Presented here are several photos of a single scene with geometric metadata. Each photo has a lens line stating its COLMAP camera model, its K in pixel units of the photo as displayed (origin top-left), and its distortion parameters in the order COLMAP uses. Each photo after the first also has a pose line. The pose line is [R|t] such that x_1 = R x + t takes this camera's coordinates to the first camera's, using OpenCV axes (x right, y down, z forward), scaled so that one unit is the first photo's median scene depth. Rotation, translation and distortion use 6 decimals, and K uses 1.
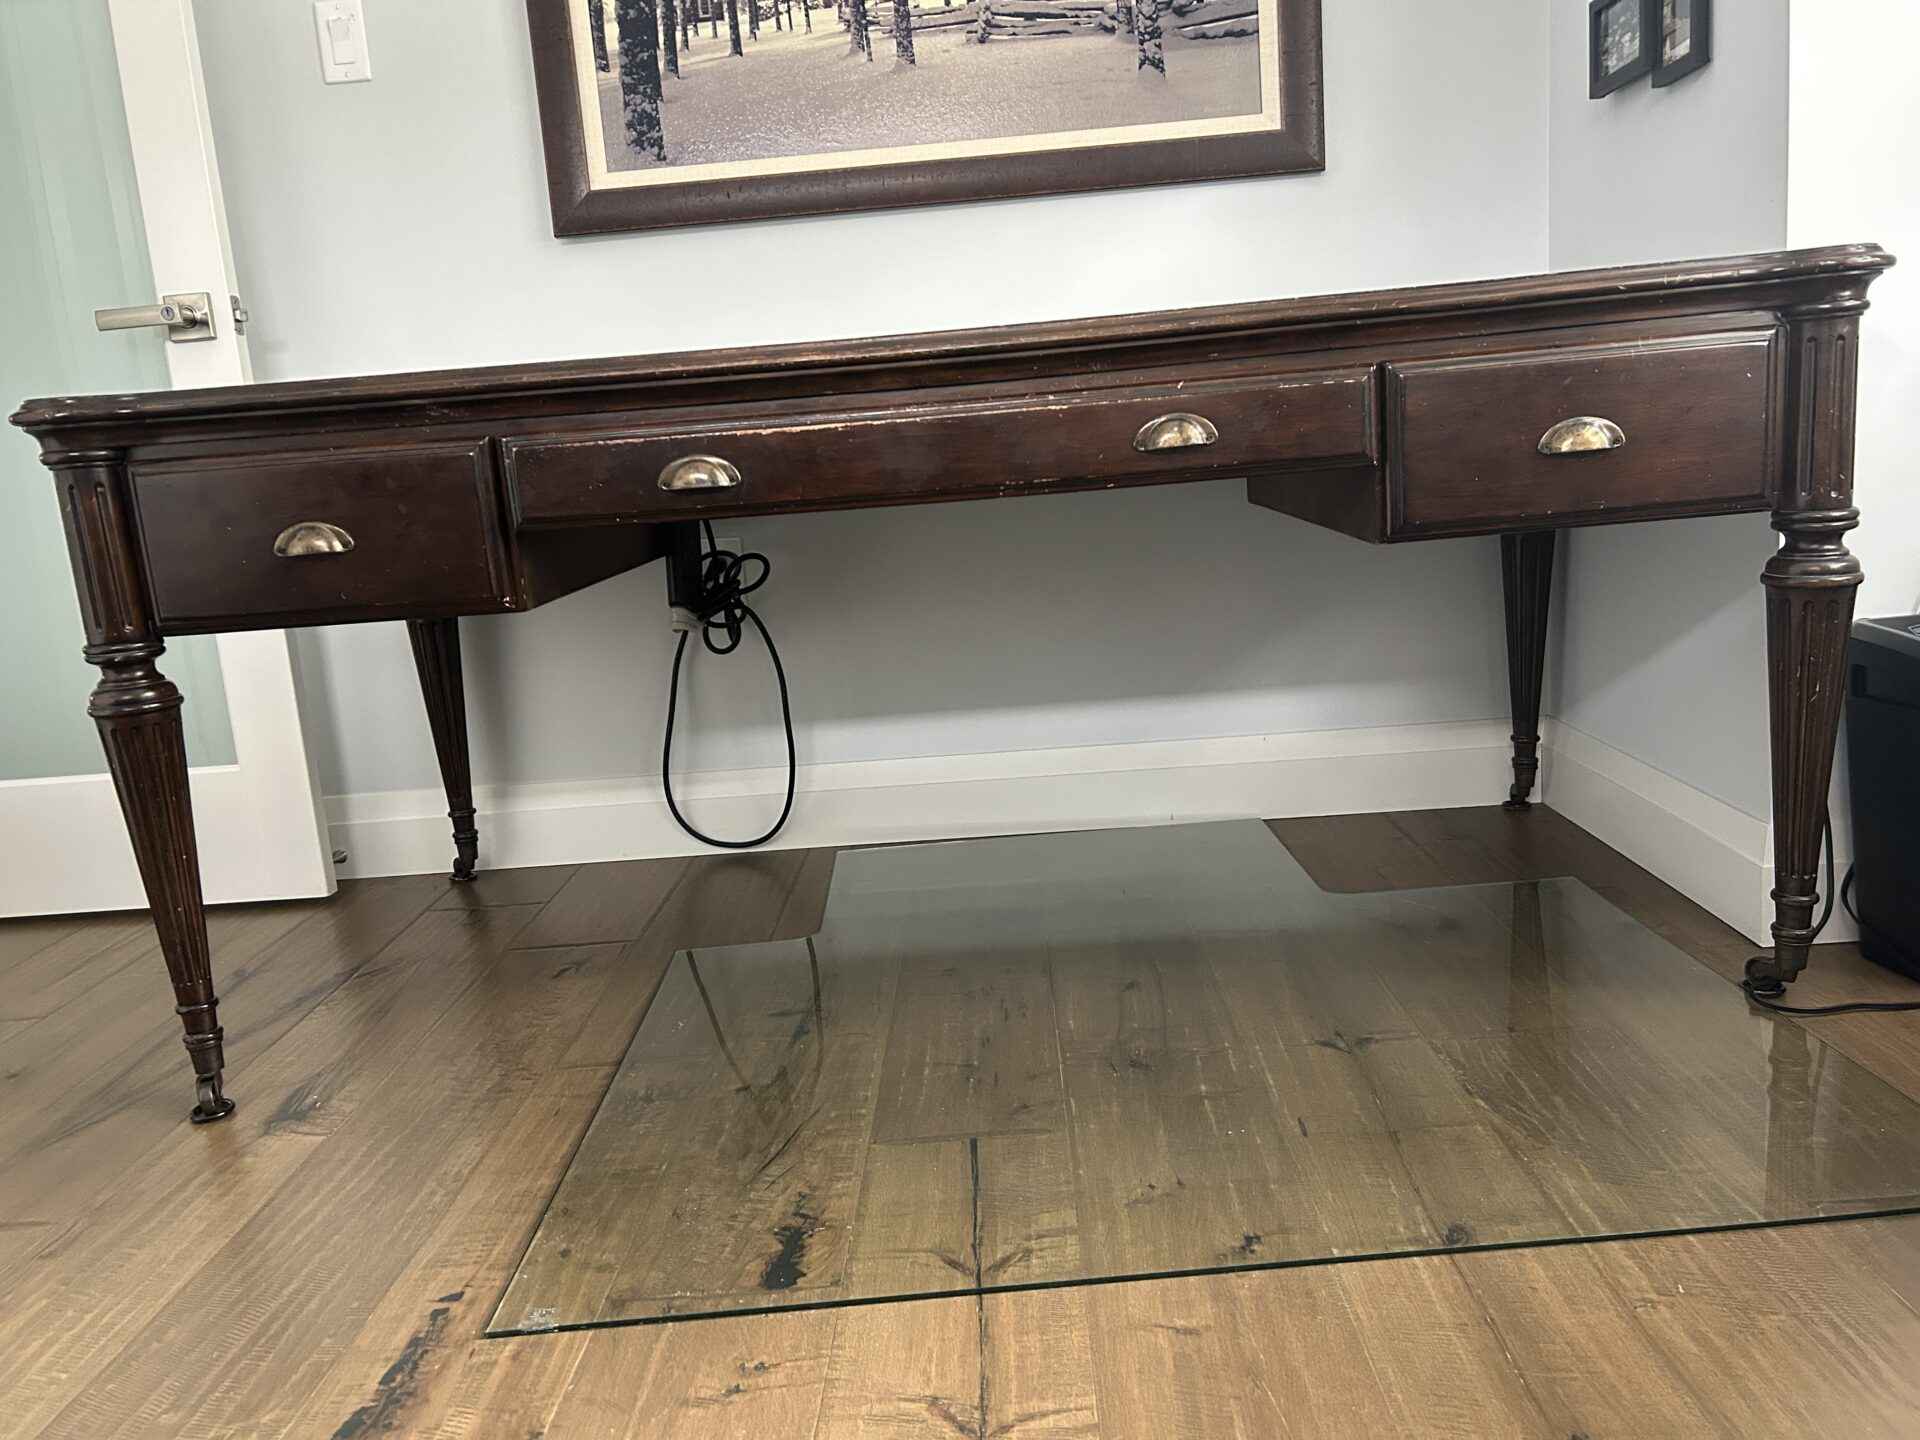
lens RADIAL K [[1446.9, 0, 959.5], [0, 1446.9, 734.8], [0, 0, 1]] dist [0.030480, -0.041750]
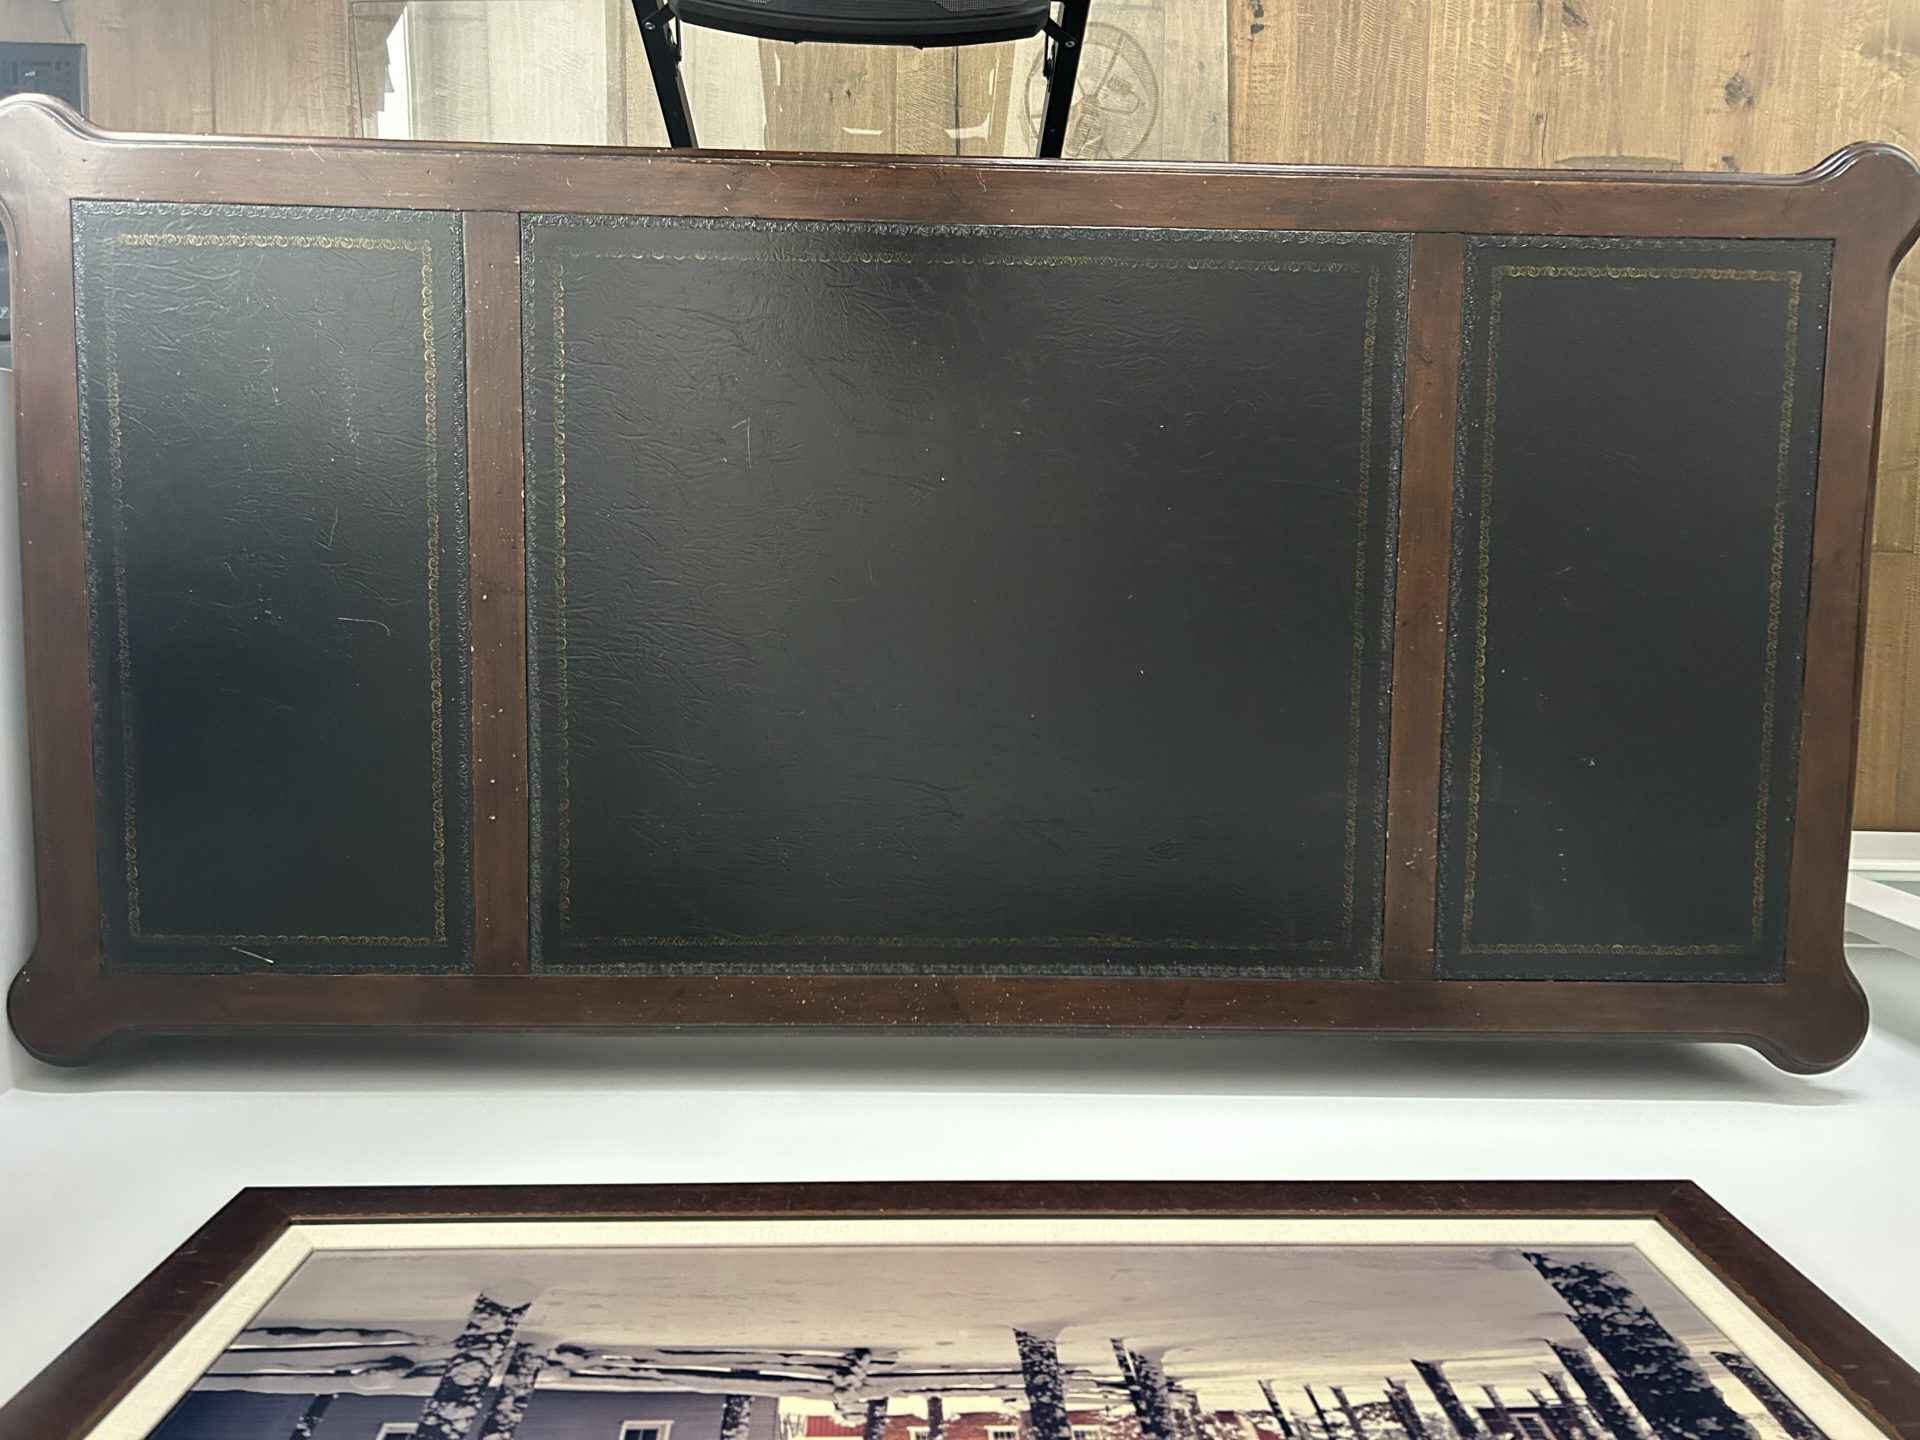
lens RADIAL K [[1446.9, 0, 972.0], [0, 1446.9, 730.6], [0, 0, 1]] dist [0.030480, -0.041750]
pose [[-0.998823, 0.014992, 0.046131, -0.062132], [0.039564, -0.298402, 0.953620, -1.276229], [0.028062, 0.954322, 0.297458, 1.052403]]
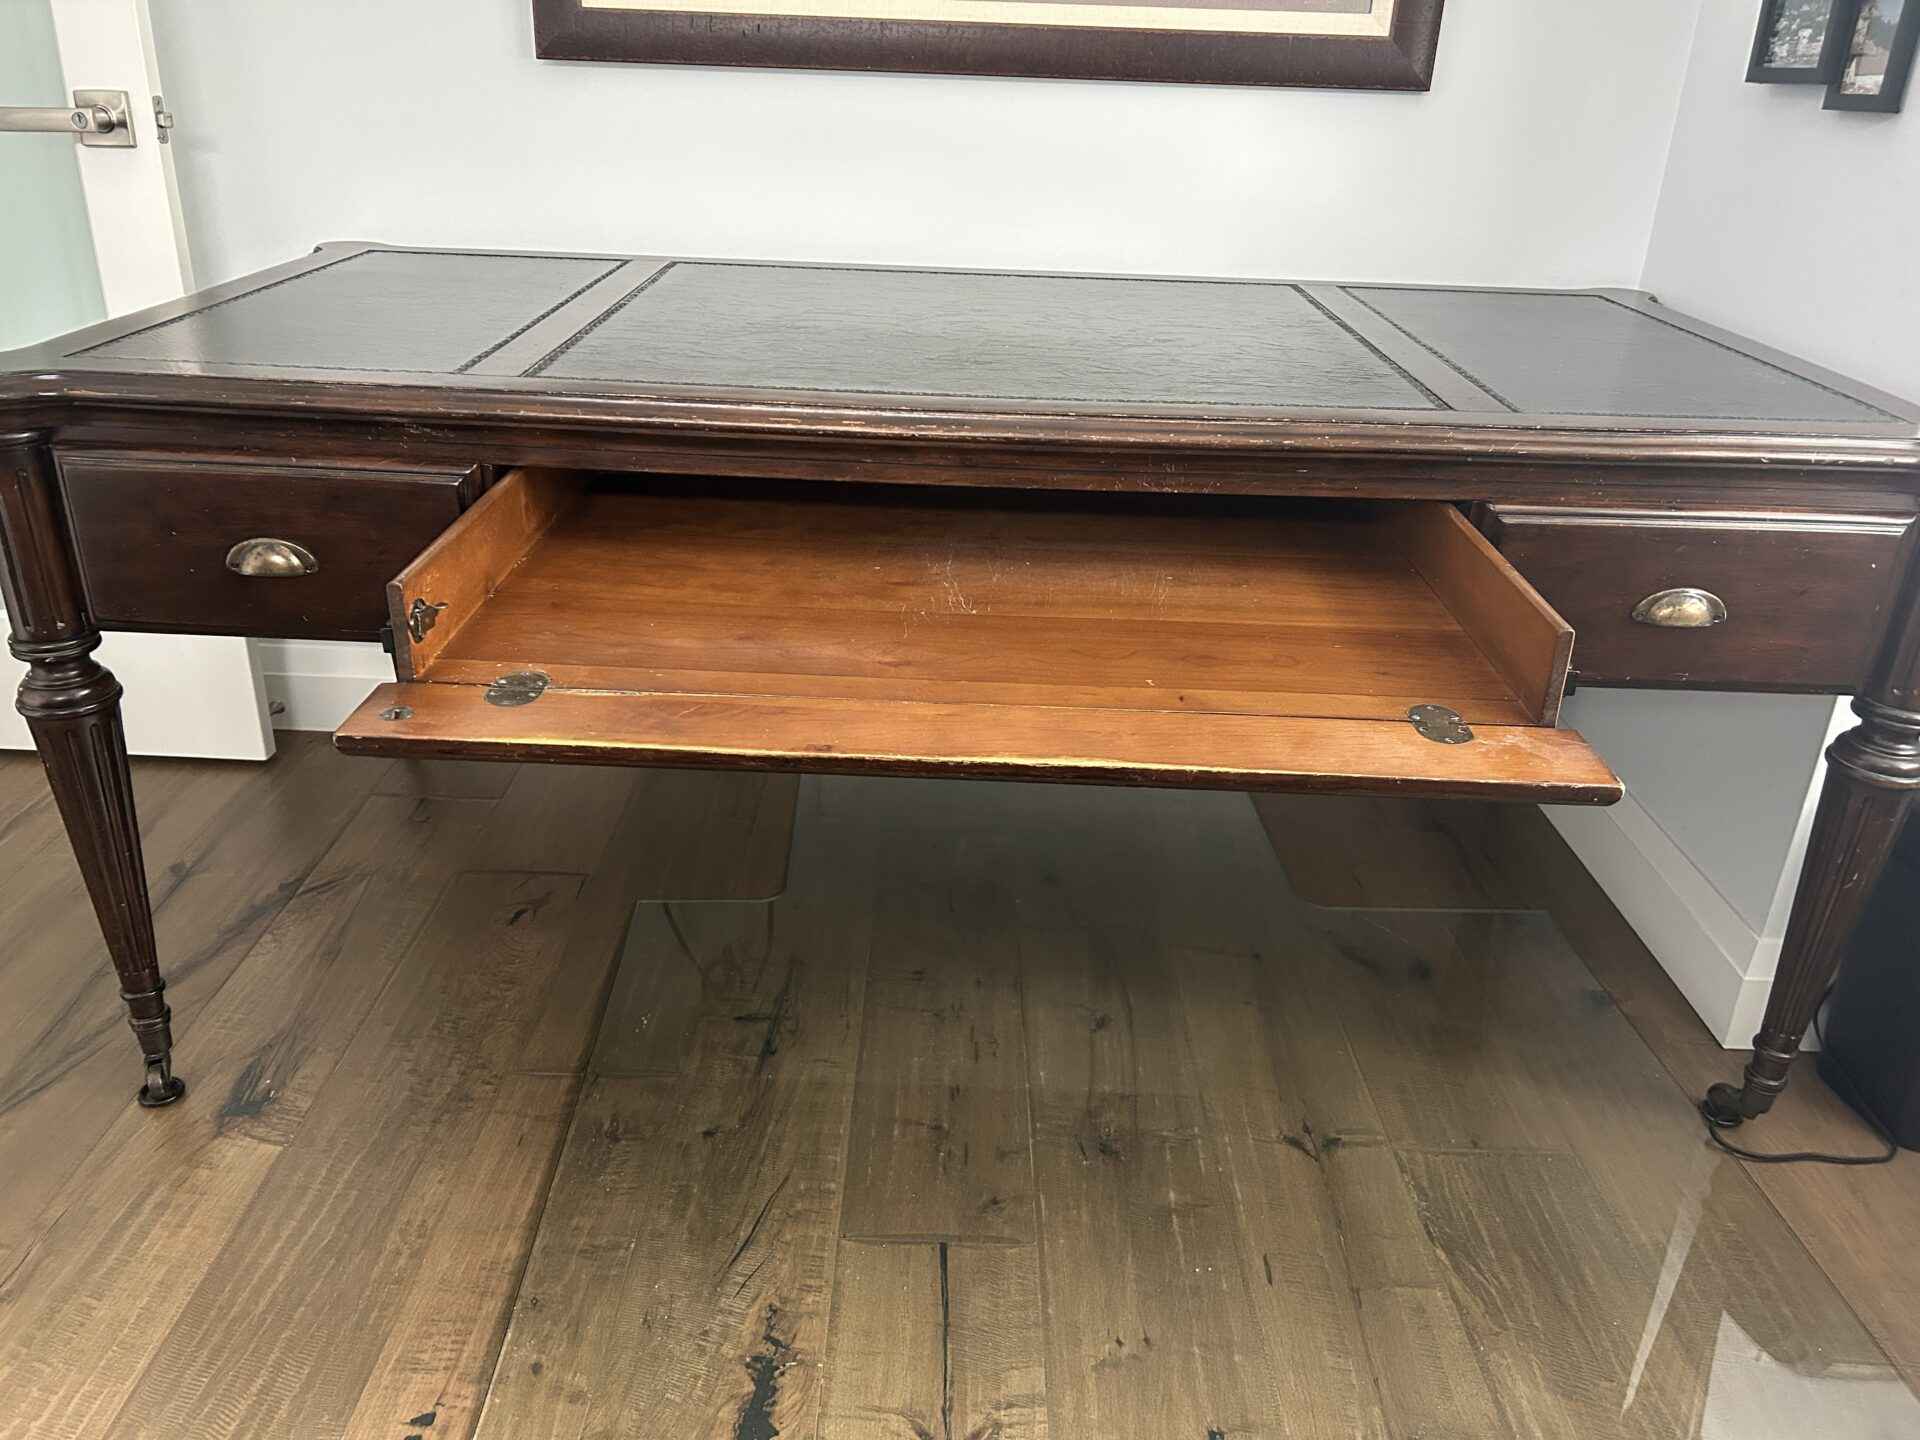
lens RADIAL K [[1446.9, 0, 944.6], [0, 1446.9, 732.9], [0, 0, 1]] dist [0.030480, -0.041750]
pose [[0.993666, 0.096642, 0.057342, -0.077974], [-0.107388, 0.966948, 0.231256, -0.284087], [-0.033097, -0.235949, 0.971202, 0.100754]]
